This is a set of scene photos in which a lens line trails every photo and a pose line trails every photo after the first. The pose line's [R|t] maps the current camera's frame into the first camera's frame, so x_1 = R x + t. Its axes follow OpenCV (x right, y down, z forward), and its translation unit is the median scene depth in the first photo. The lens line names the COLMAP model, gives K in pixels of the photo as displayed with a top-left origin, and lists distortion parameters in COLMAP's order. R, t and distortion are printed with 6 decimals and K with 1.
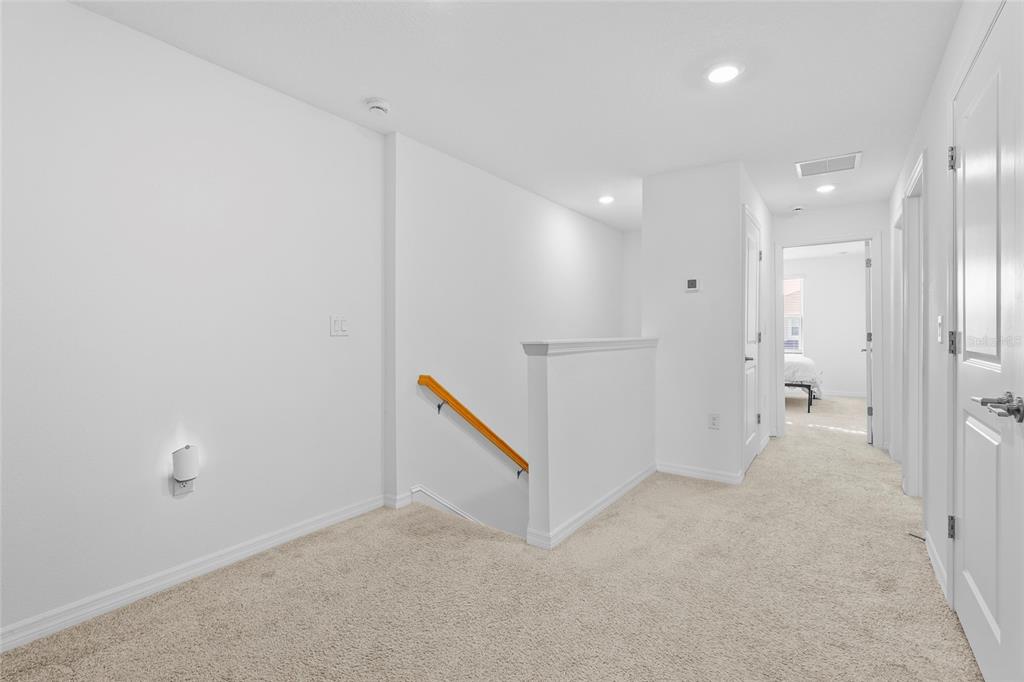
lens RADIAL K [[457.6, 0, 512.1], [0, 457.6, 330.1], [0, 0, 1]] dist [0.001543, 0.000061]
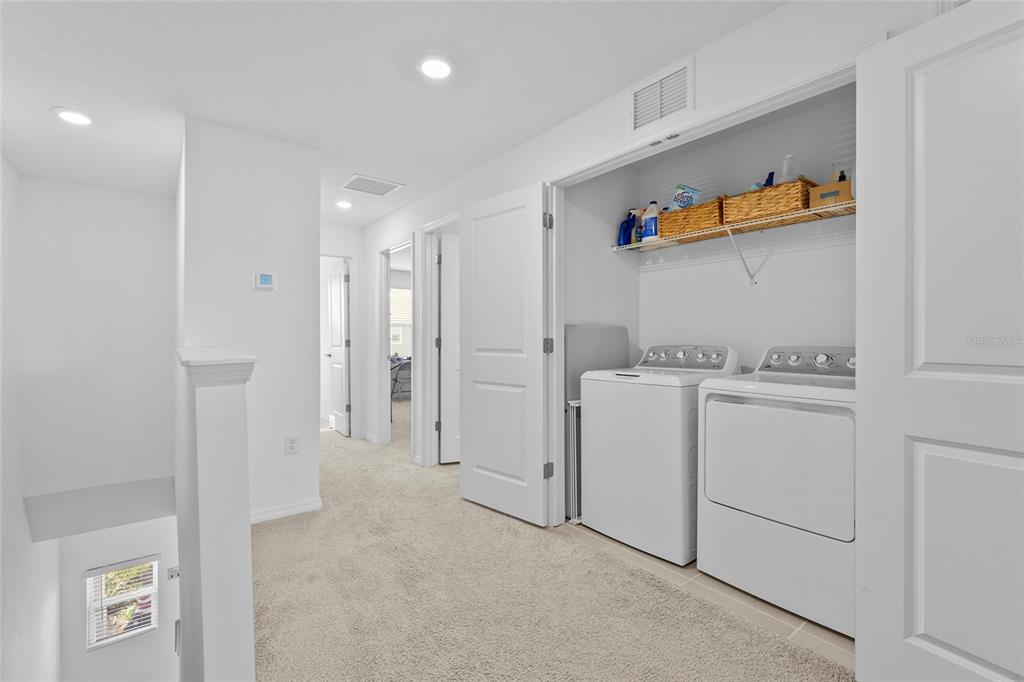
lens RADIAL K [[459.6, 0, 515.2], [0, 459.6, 335.2], [0, 0, 1]] dist [0.001663, 0.000119]
pose [[0.277689, 0.003166, 0.960666, -0.307547], [-0.000222, 0.999995, -0.003231, -0.001285], [-0.960671, 0.000684, 0.277688, 0.424990]]
